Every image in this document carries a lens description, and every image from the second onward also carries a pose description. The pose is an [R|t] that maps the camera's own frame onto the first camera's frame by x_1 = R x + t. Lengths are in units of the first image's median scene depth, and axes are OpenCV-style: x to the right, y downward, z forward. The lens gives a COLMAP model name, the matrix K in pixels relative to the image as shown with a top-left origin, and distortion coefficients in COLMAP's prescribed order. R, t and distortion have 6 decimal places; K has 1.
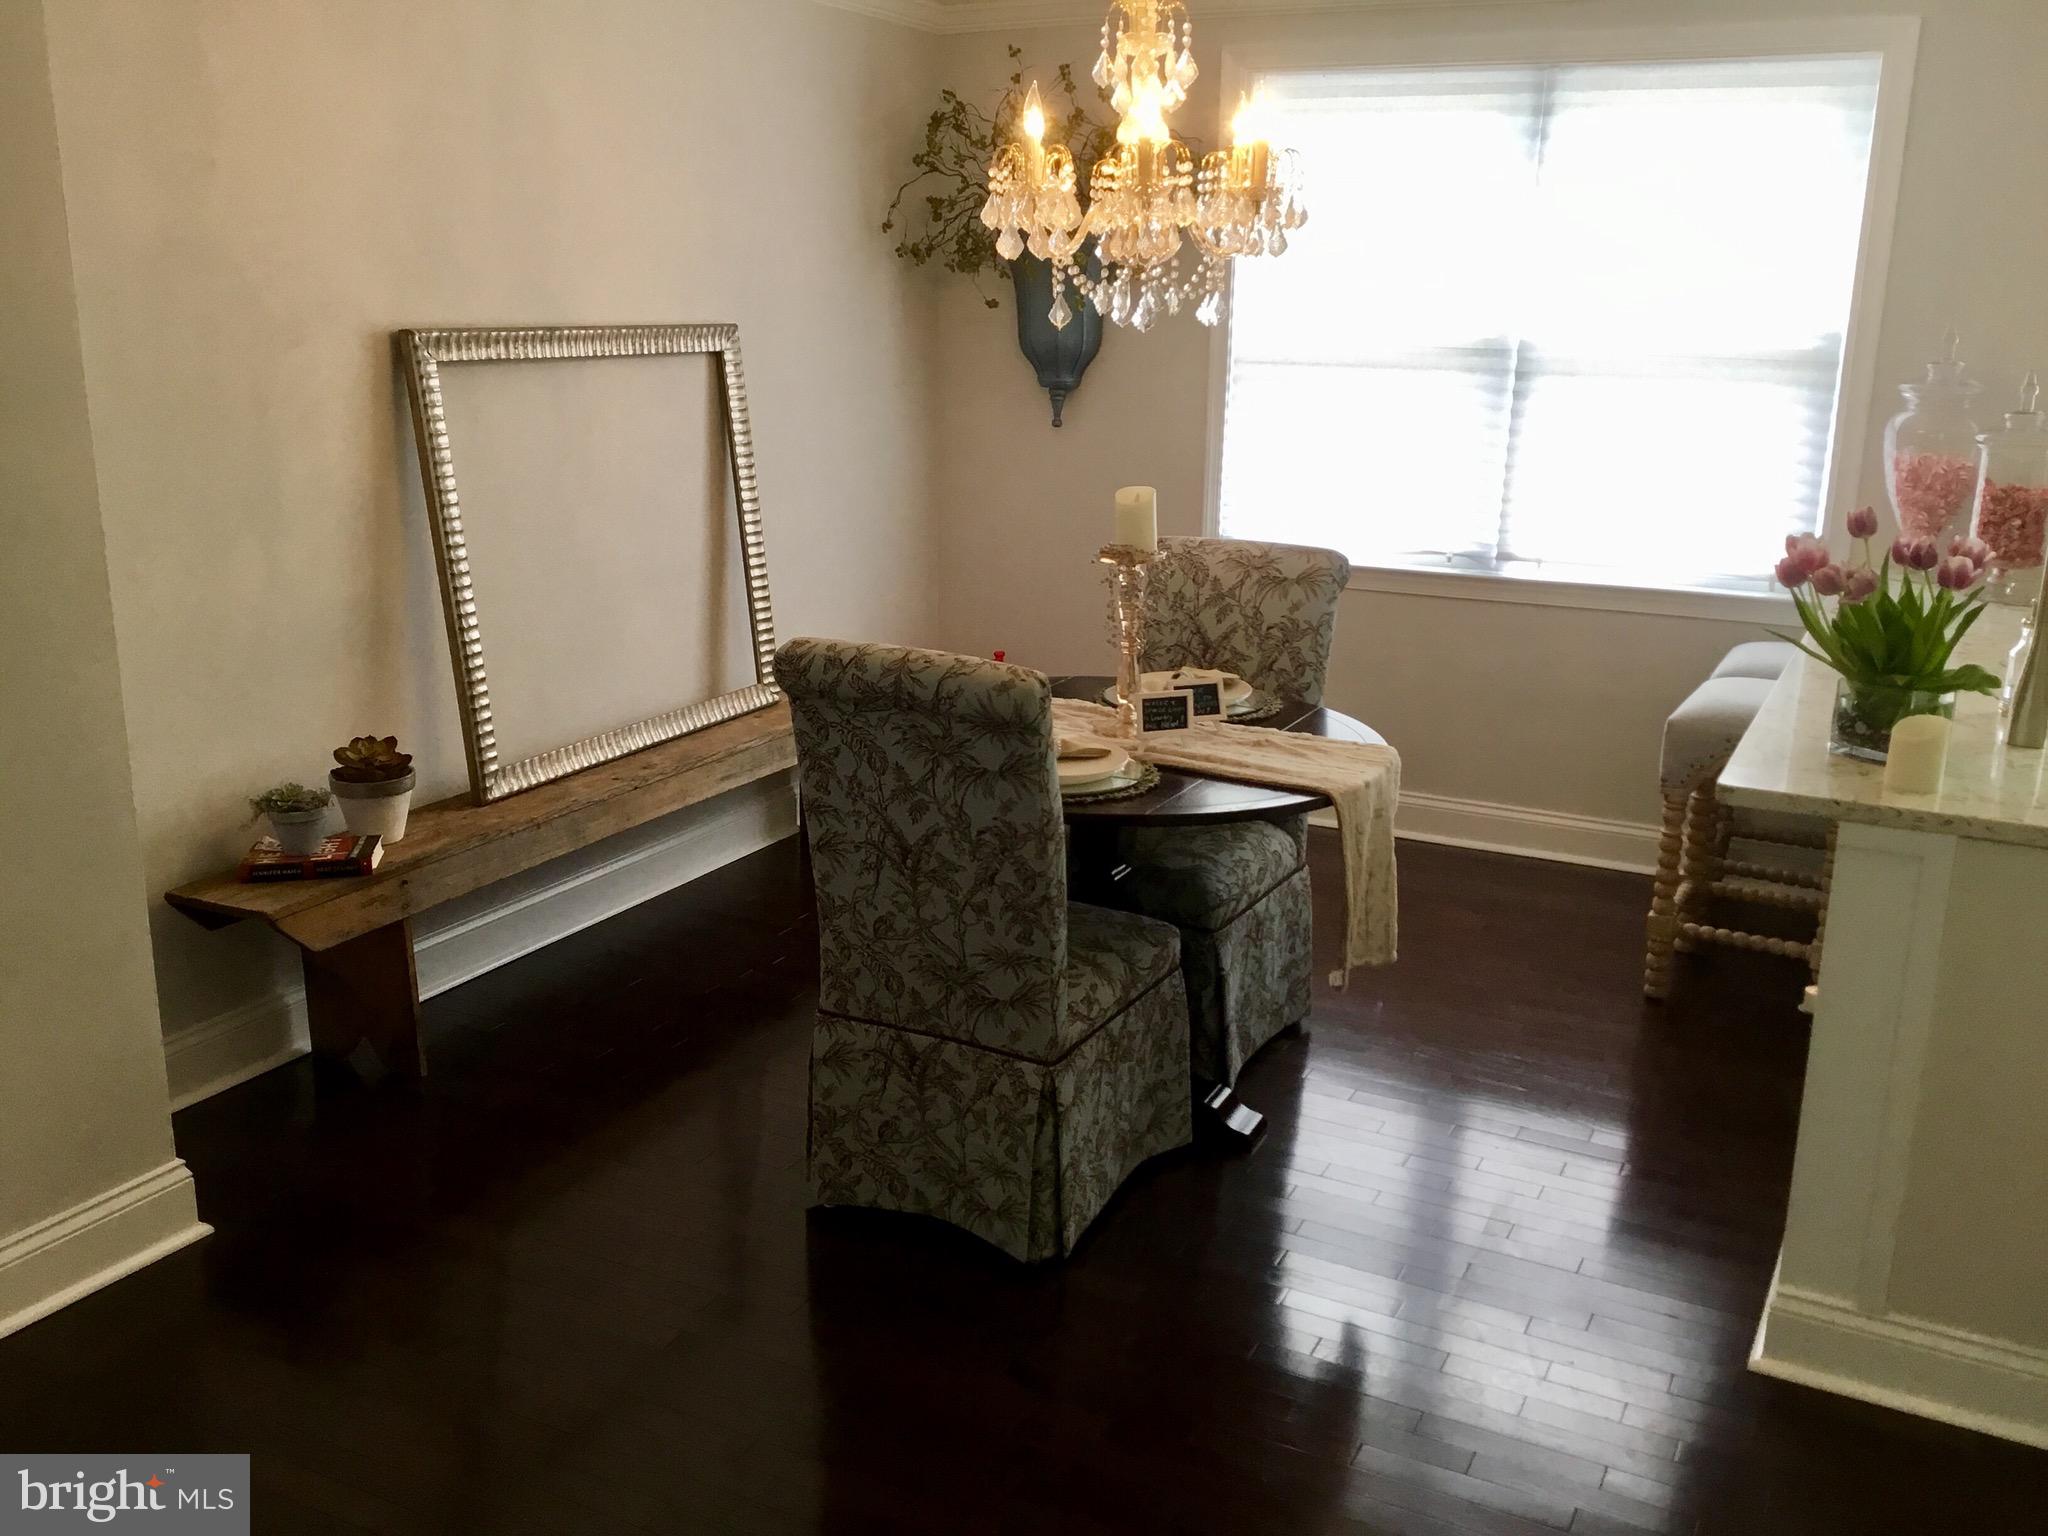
lens RADIAL K [[1889.3, 0, 1032.2], [0, 1889.3, 782.0], [0, 0, 1]] dist [0.111162, 0.000000]
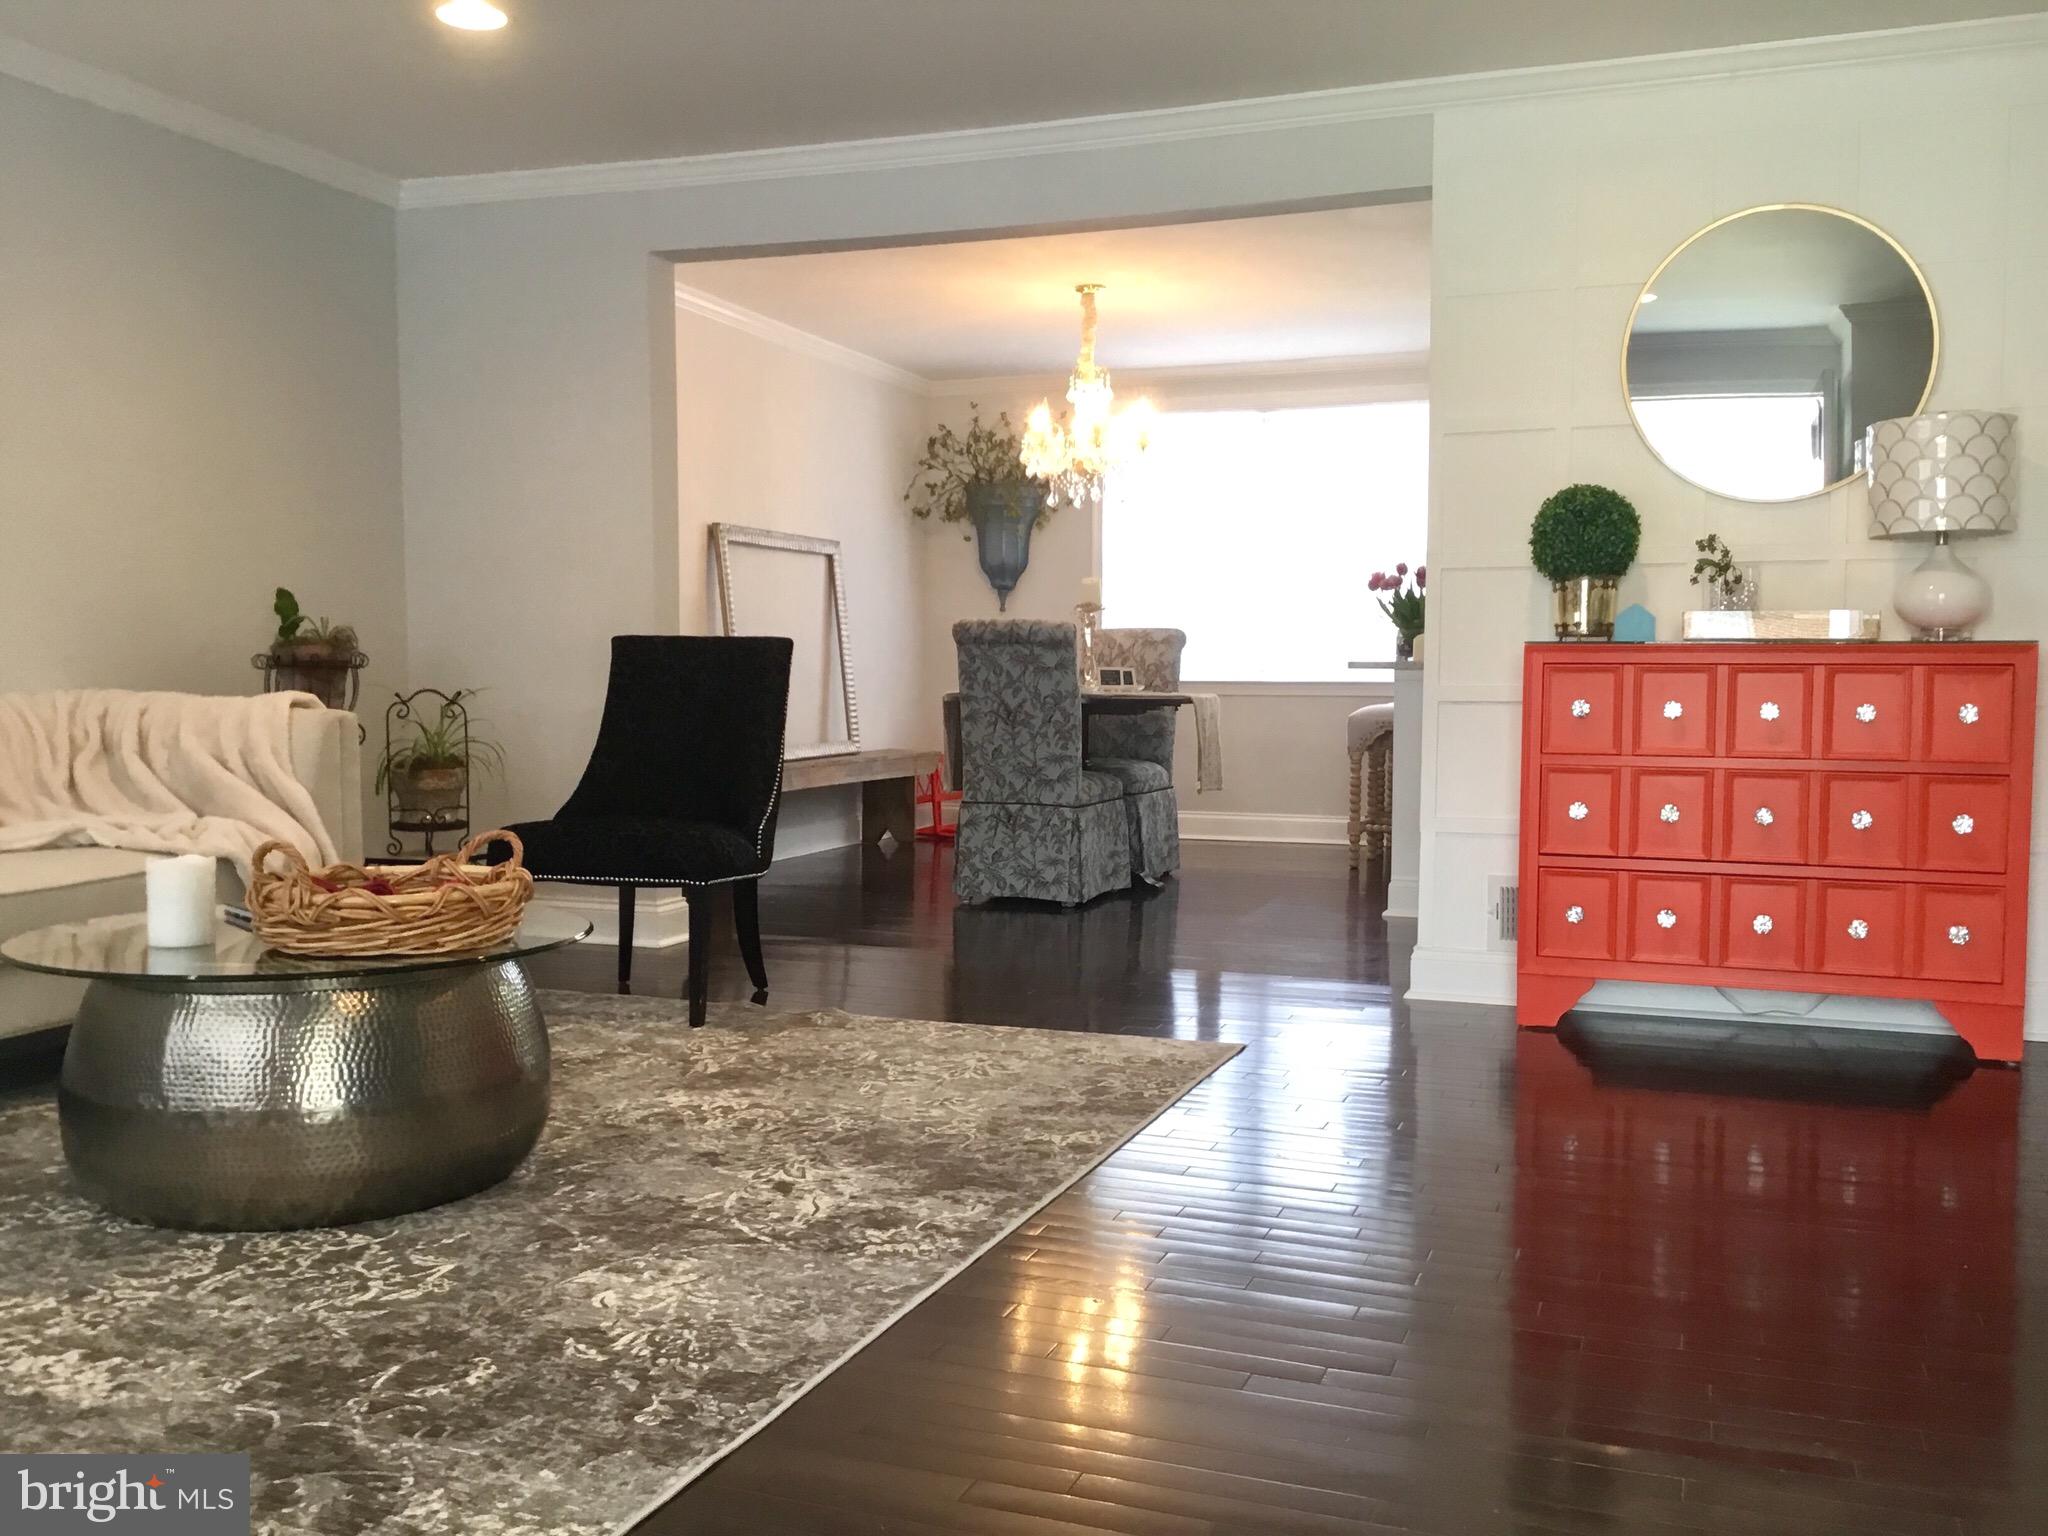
lens RADIAL K [[1889.3, 0, 1021.2], [0, 1889.3, 759.4], [0, 0, 1]] dist [0.111162, 0.000000]
pose [[0.994001, -0.019503, 0.107621, -0.284064], [0.041373, 0.977906, -0.204909, 0.530219], [-0.101247, 0.208132, 0.972846, -1.134554]]
